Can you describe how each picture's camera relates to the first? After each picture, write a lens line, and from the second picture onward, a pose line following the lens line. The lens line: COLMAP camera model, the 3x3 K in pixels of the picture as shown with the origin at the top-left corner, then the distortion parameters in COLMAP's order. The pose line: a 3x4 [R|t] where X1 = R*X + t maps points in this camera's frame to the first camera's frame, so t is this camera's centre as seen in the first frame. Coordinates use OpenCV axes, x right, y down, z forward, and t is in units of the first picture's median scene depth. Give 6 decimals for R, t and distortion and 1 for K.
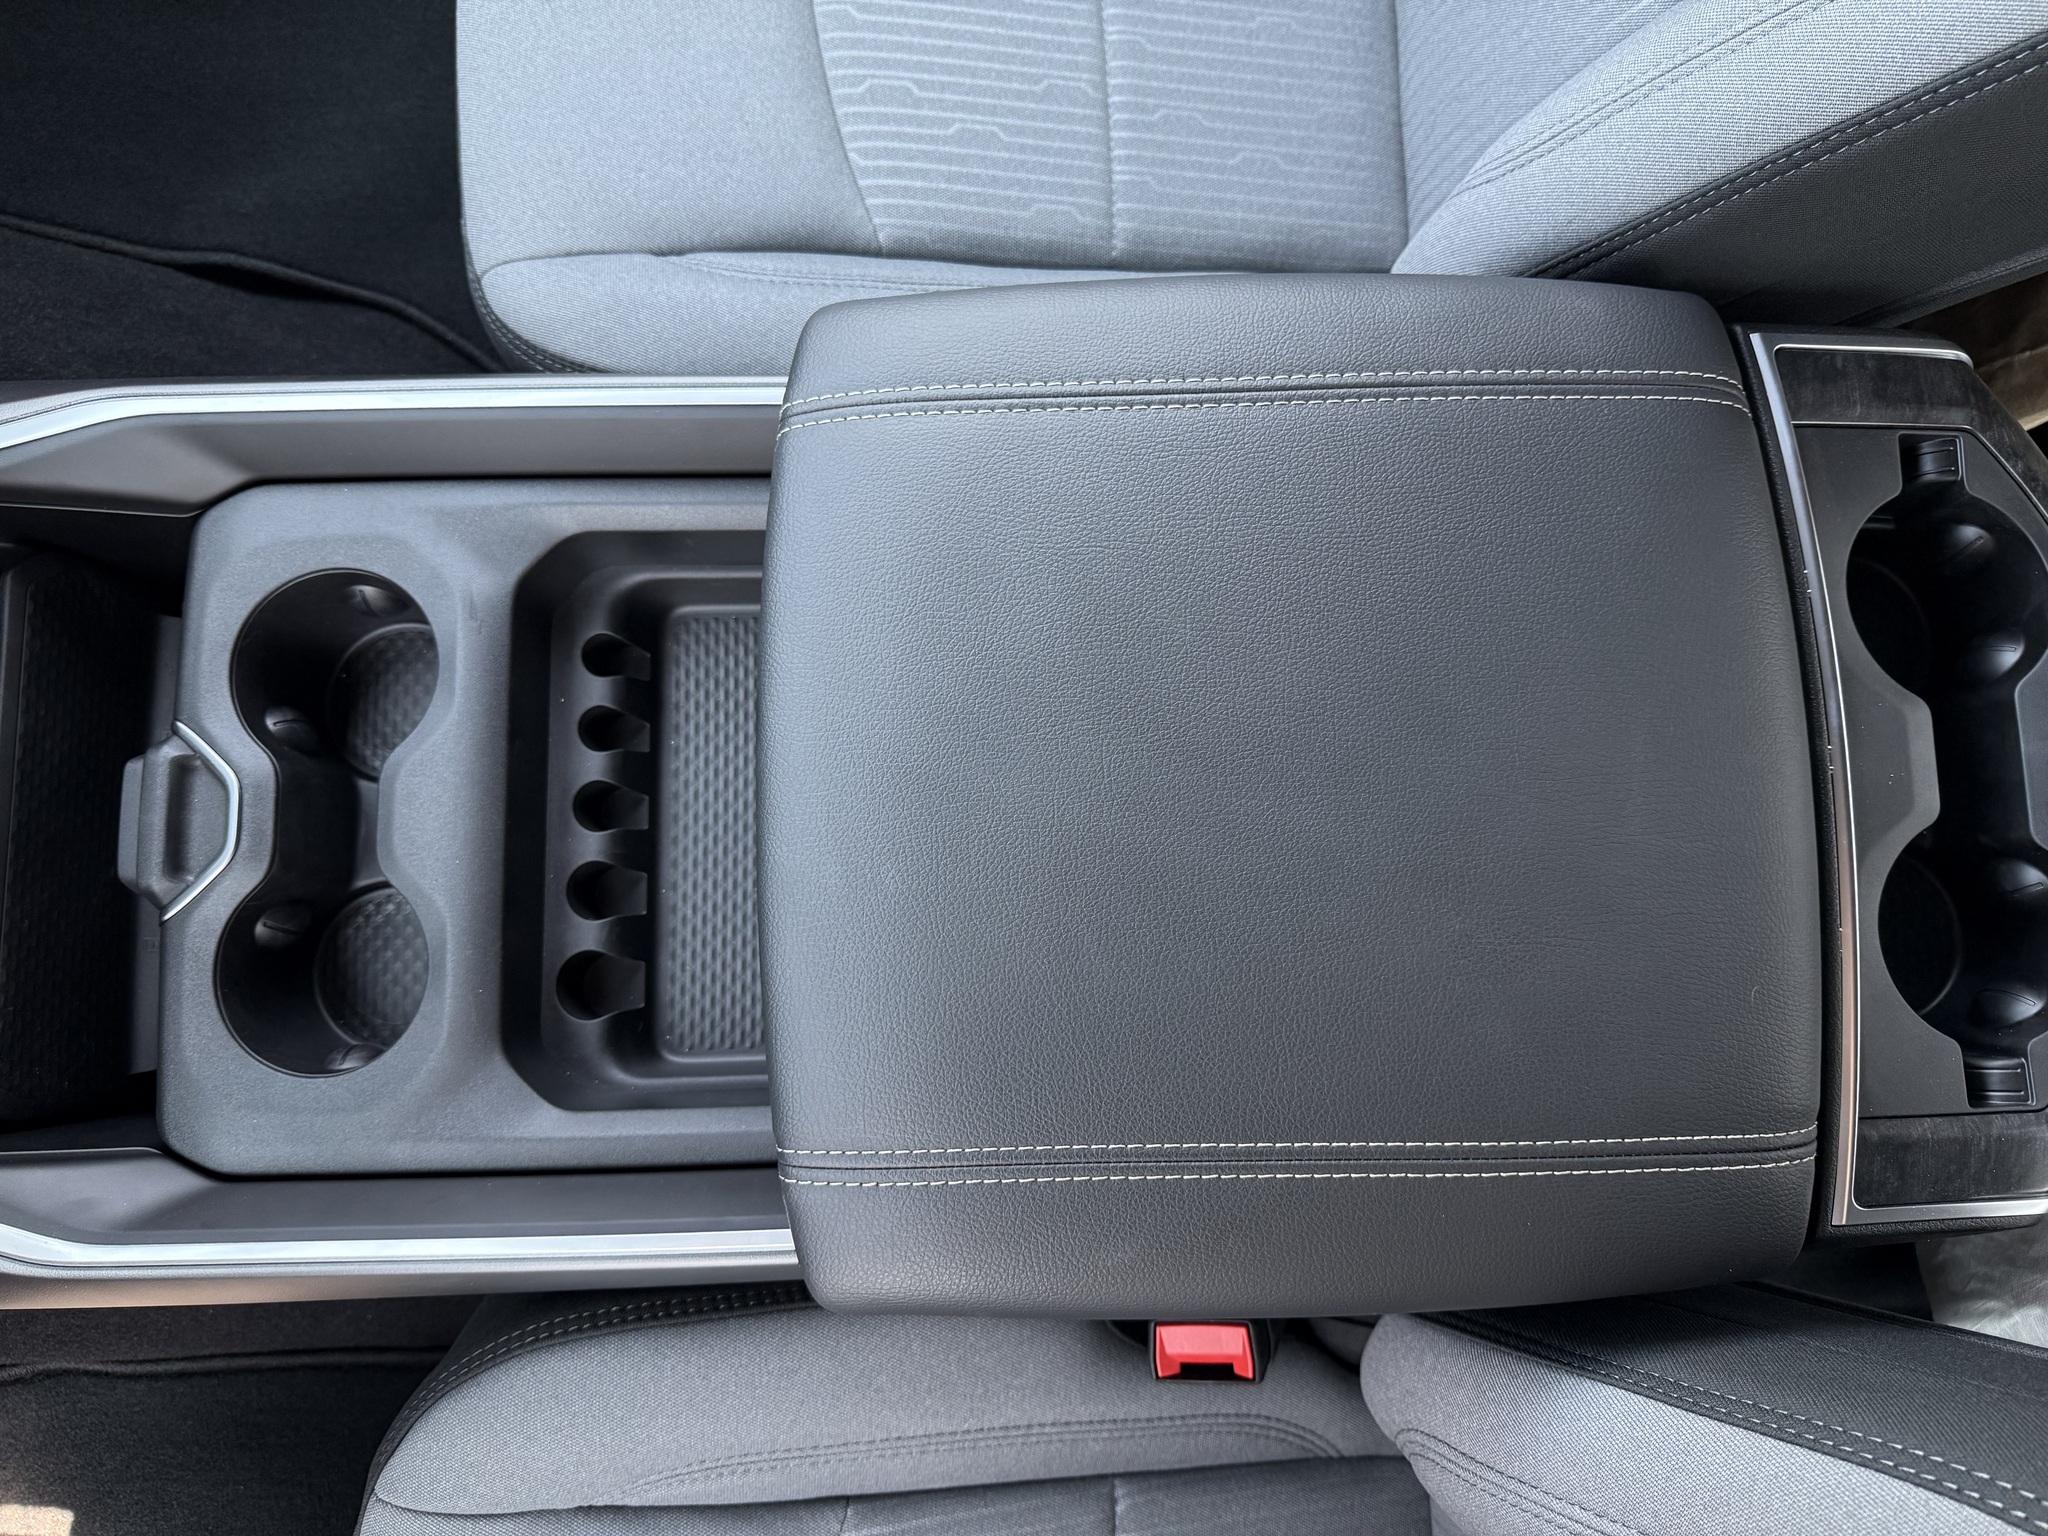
lens RADIAL K [[1501.1, 0, 1089.7], [0, 1501.1, 771.1], [0, 0, 1]] dist [0.008591, -0.007369]
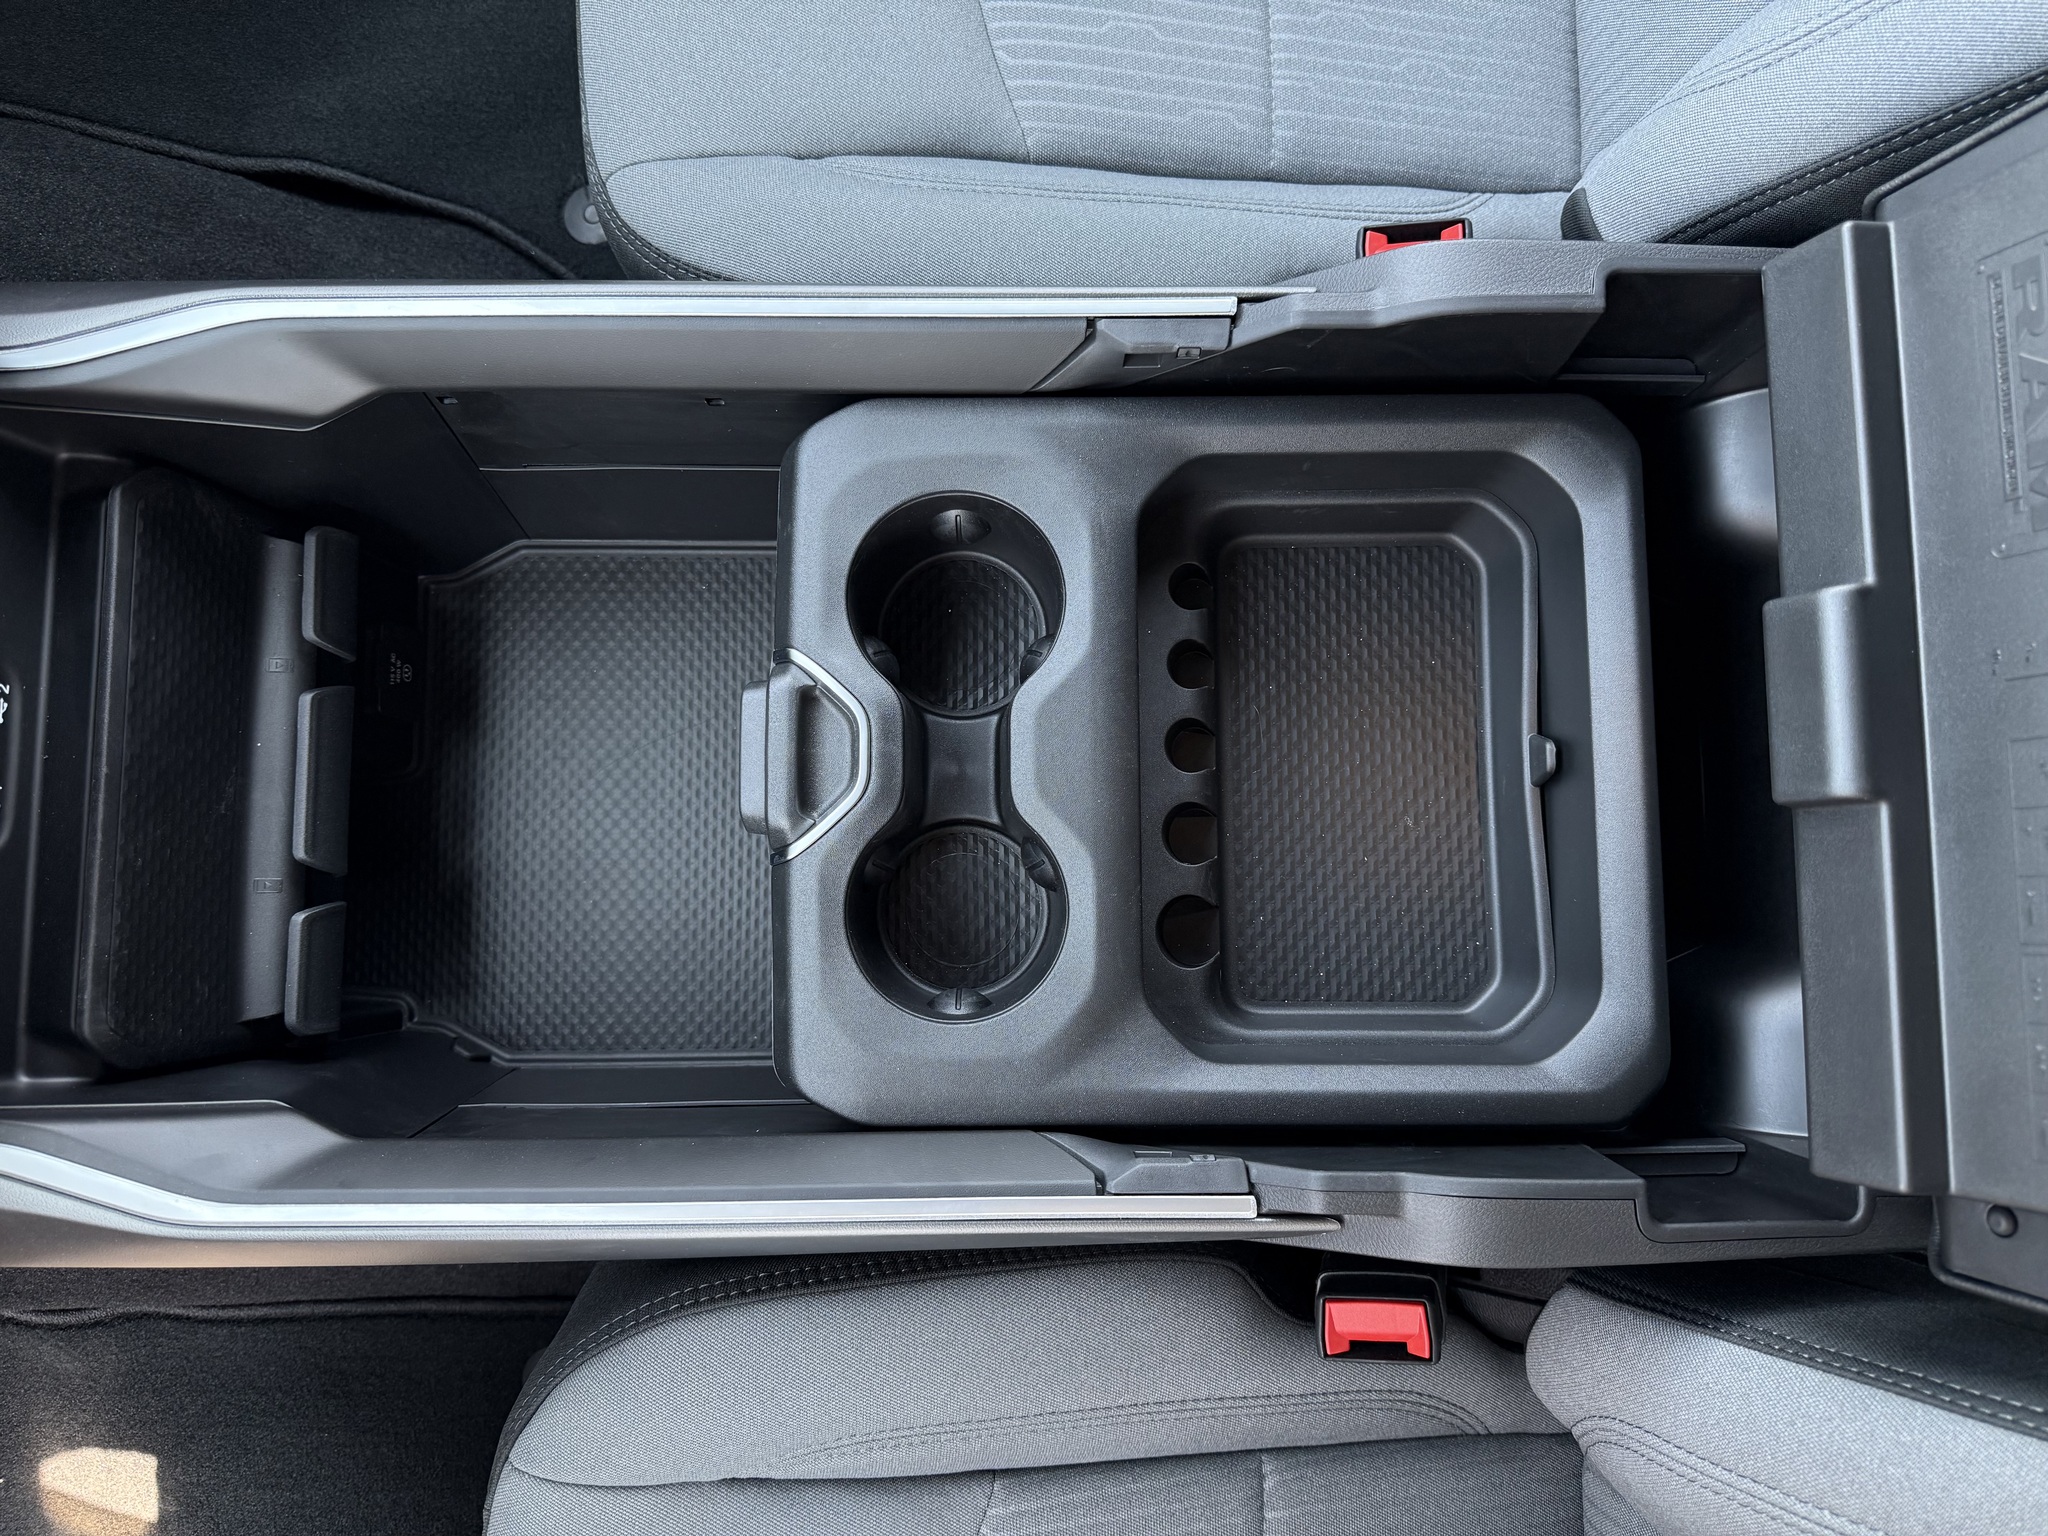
lens RADIAL K [[1446.9, 0, 1000.6], [0, 1446.9, 766.0], [0, 0, 1]] dist [0.001180, -0.002070]
pose [[0.999878, 0.015279, -0.003122, -0.144902], [-0.015160, 0.999263, 0.035268, 0.000780], [0.003659, -0.035216, 0.999373, 0.084496]]
